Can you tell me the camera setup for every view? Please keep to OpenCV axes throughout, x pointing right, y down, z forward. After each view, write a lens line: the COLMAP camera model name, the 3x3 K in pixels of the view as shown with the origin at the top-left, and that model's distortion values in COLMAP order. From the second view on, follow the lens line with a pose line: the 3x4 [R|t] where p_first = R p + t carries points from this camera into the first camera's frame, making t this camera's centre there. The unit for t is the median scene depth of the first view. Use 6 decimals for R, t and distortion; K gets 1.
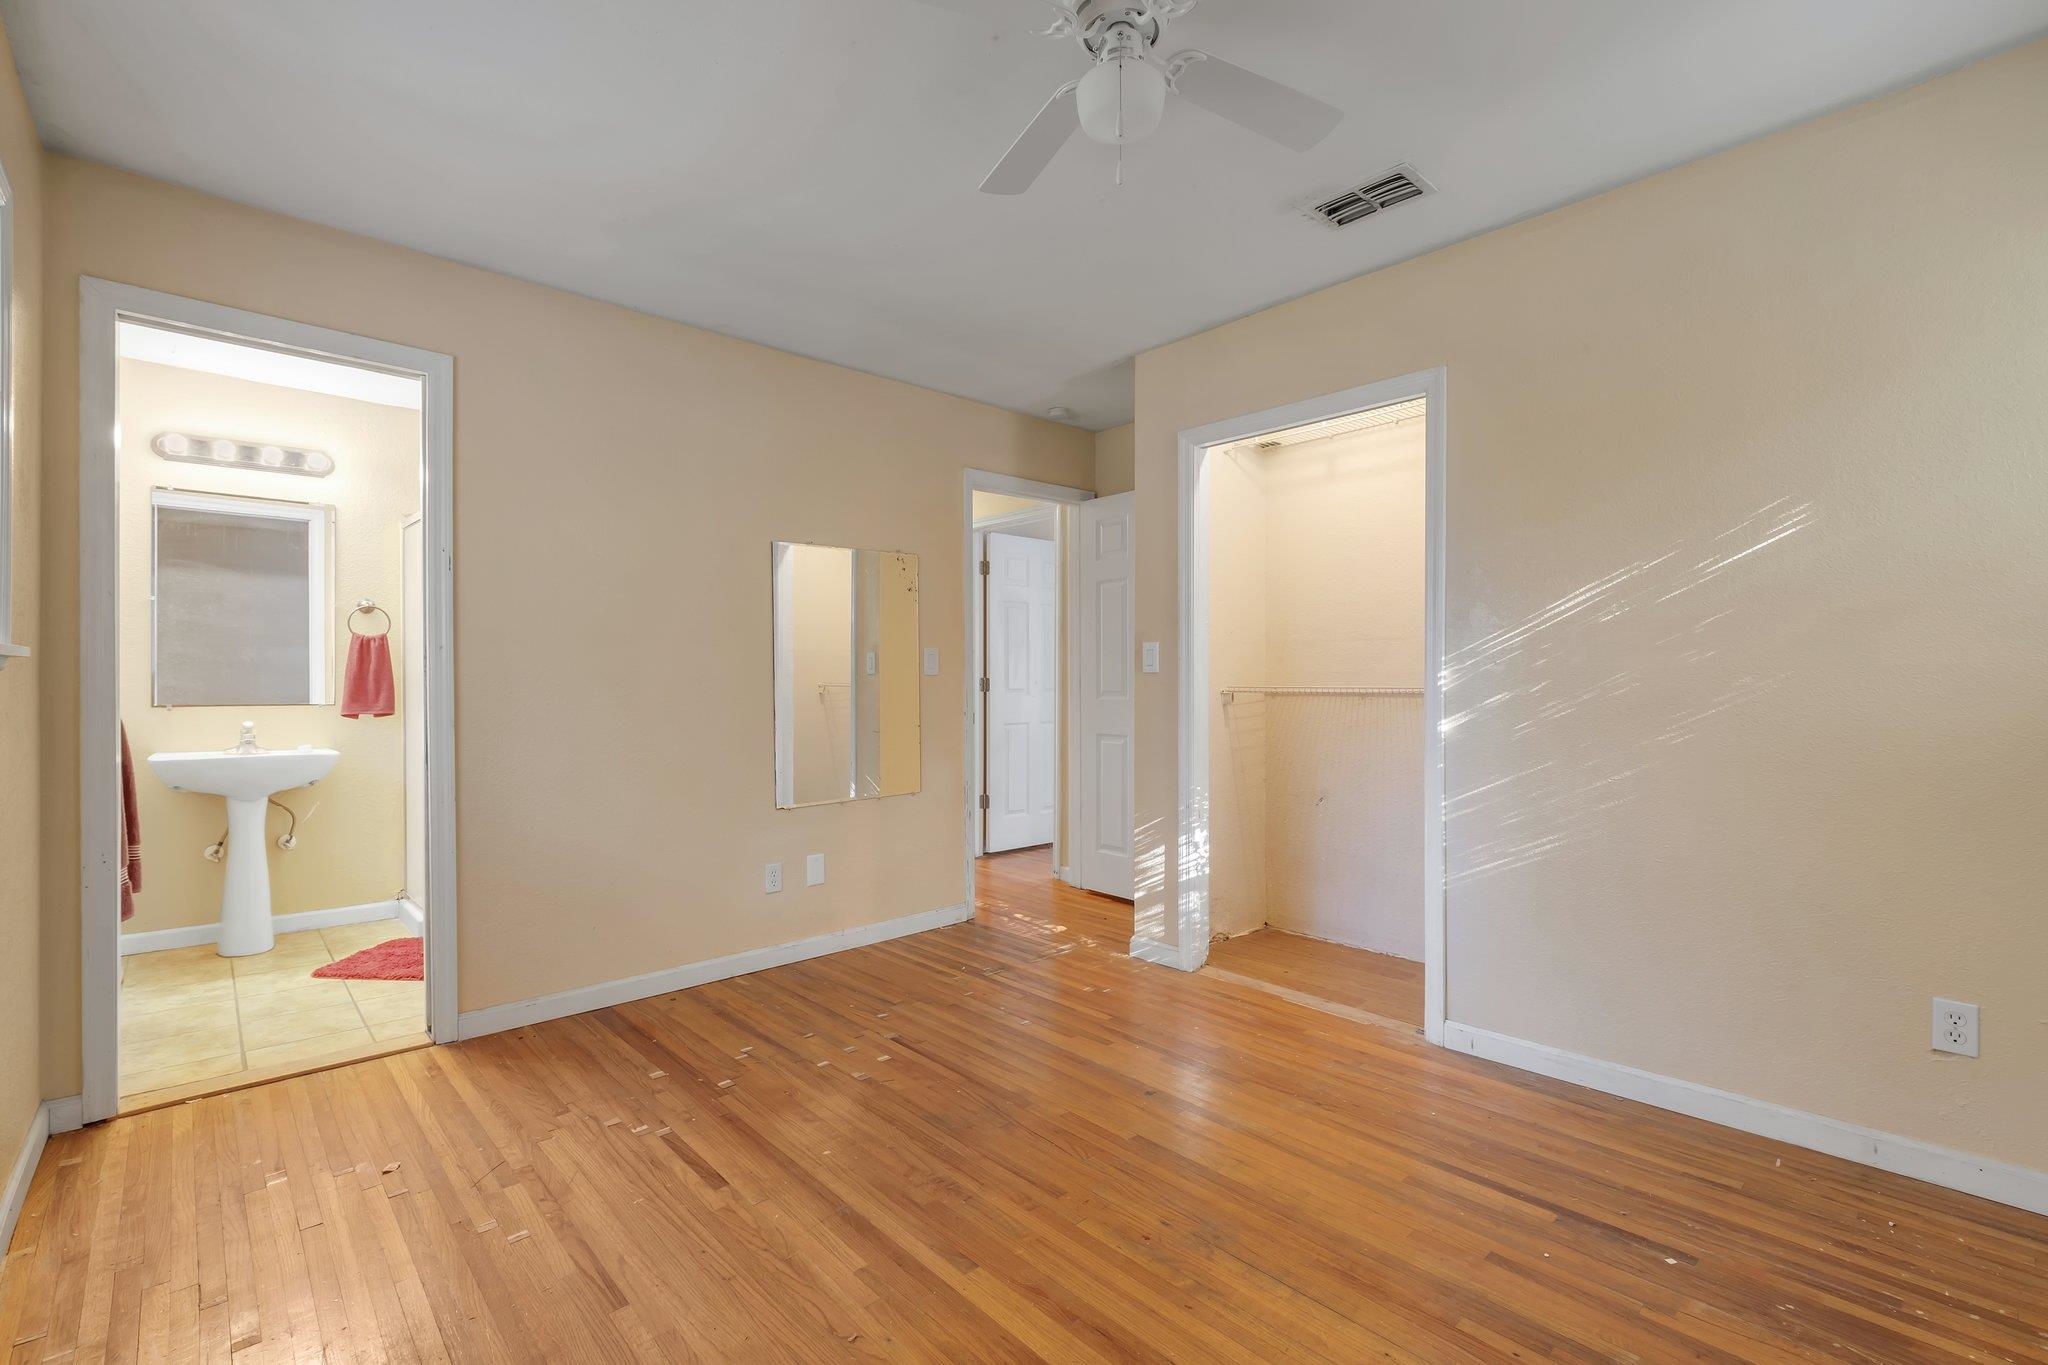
lens RADIAL K [[902.9, 0, 1024.0], [0, 902.9, 682.5], [0, 0, 1]] dist [-0.000155, -0.000104]
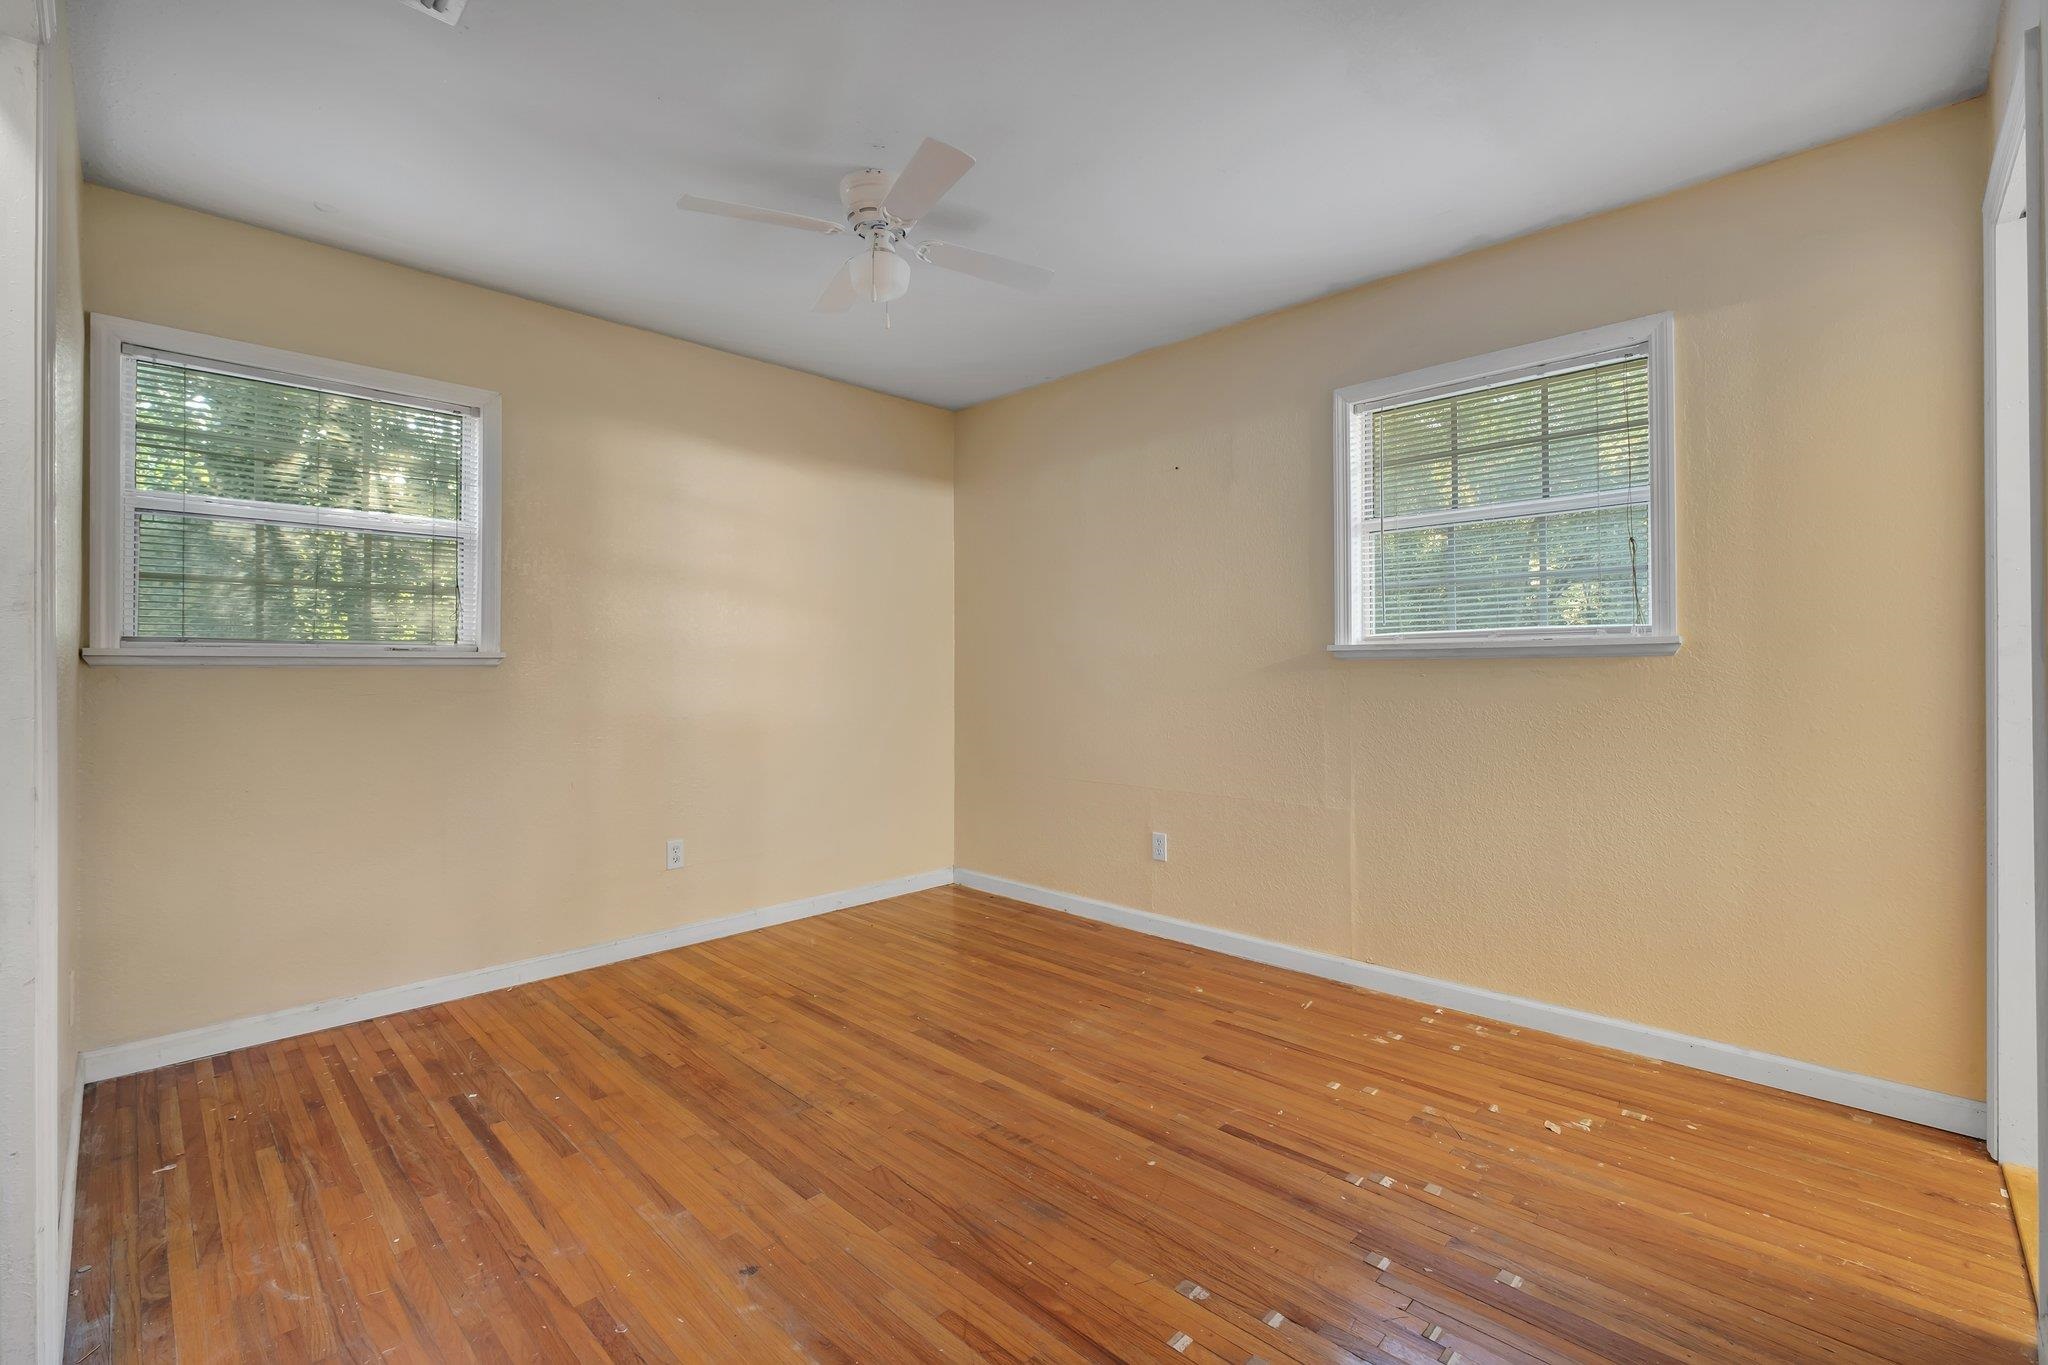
lens RADIAL K [[887.2, 0, 1023.8], [0, 887.2, 658.0], [0, 0, 1]] dist [-0.000194, 0.000129]
pose [[-0.998660, 0.009557, -0.050870, -0.039912], [0.010030, 0.999909, -0.009061, -0.000670], [0.050779, -0.009559, -0.998664, 1.779791]]
